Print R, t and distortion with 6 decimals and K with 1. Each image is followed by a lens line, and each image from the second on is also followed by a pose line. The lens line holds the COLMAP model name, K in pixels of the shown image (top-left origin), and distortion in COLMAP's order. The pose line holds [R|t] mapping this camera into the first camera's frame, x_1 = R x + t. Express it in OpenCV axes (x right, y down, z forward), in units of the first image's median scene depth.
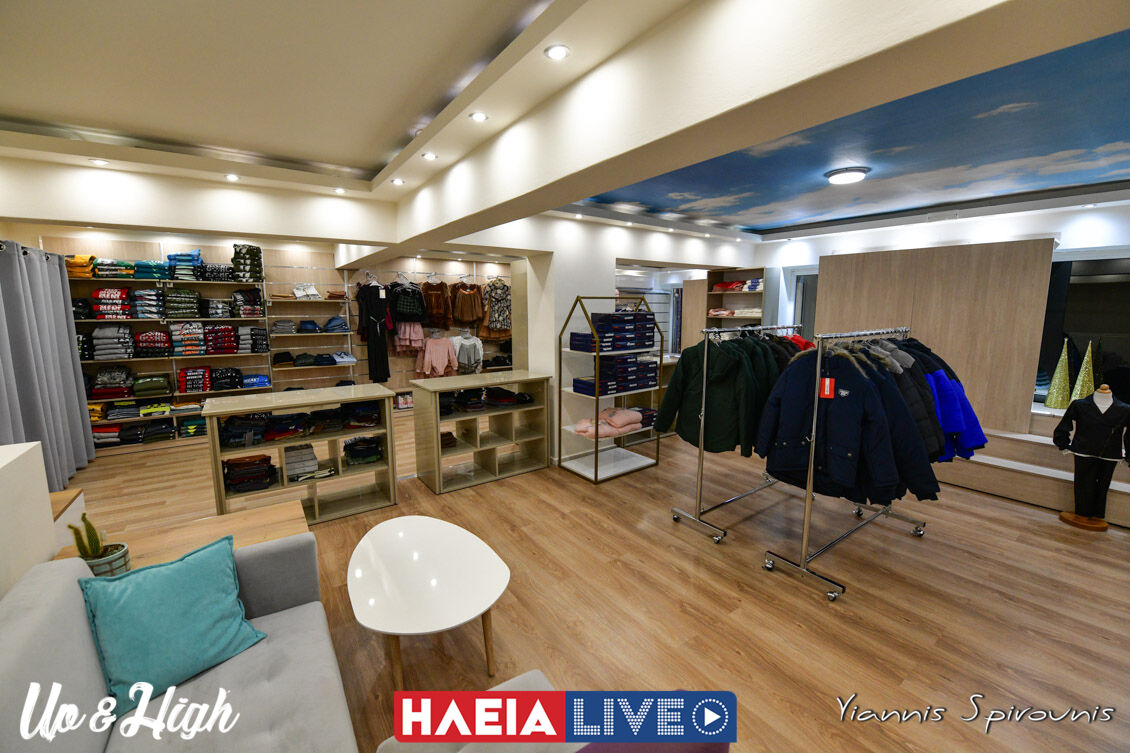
lens RADIAL K [[453.9, 0, 569.2], [0, 453.9, 367.5], [0, 0, 1]] dist [-0.020173, -0.000713]
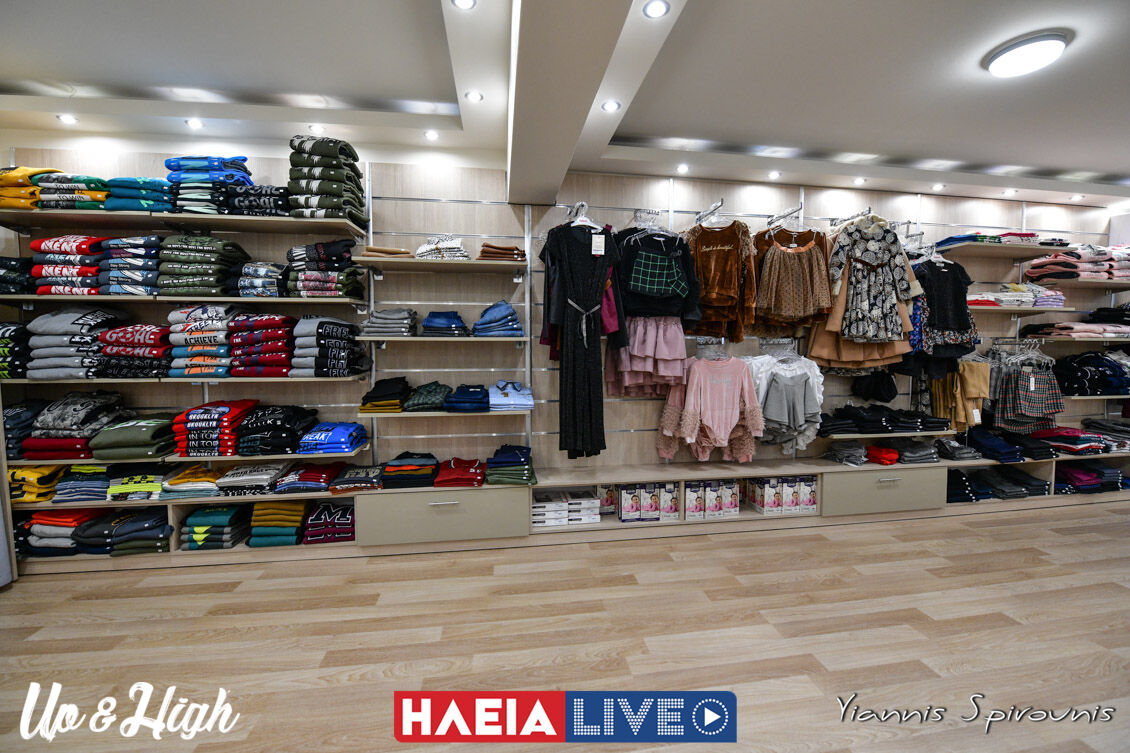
lens RADIAL K [[462.5, 0, 563.0], [0, 462.5, 364.9], [0, 0, 1]] dist [-0.021030, -0.000429]
pose [[0.886456, 0.026461, -0.462056, -0.289559], [-0.059747, 0.996553, -0.057555, -0.033672], [0.458940, 0.078626, 0.884981, 0.734904]]
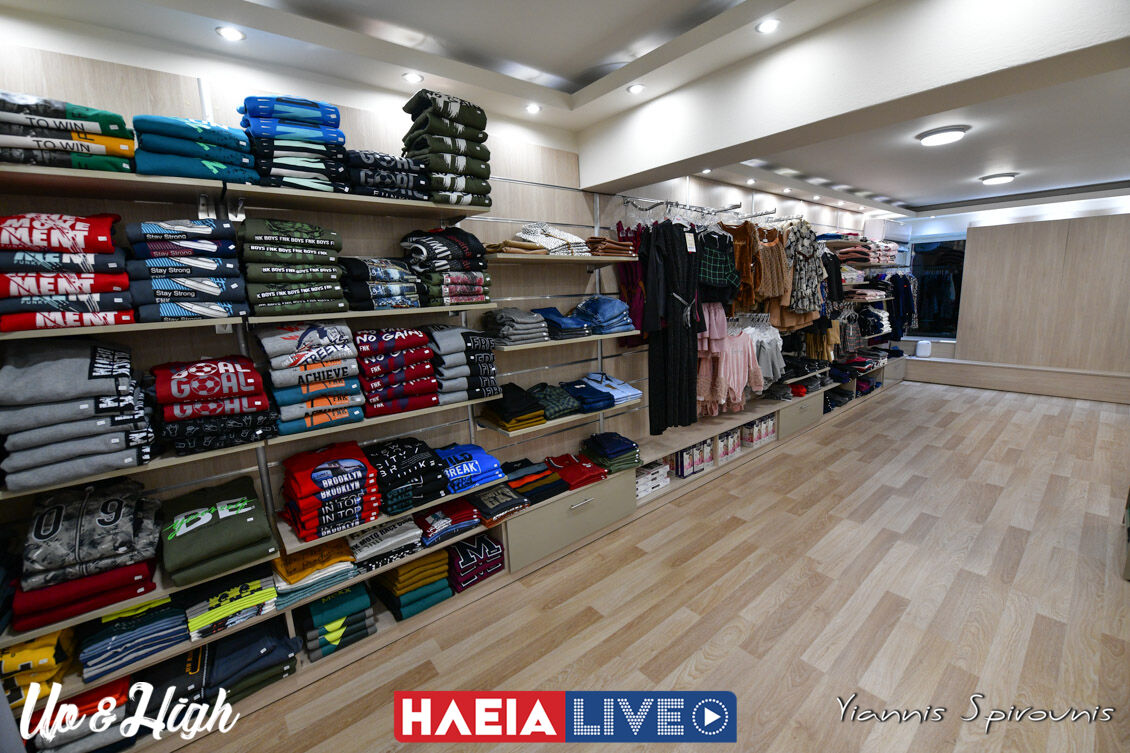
lens RADIAL K [[453.9, 0, 569.2], [0, 453.9, 367.5], [0, 0, 1]] dist [-0.020173, -0.000713]
pose [[0.997571, -0.047751, 0.050716, -0.666373], [0.045577, 0.998026, 0.043202, -0.074289], [-0.052679, -0.040785, 0.997778, 0.645589]]
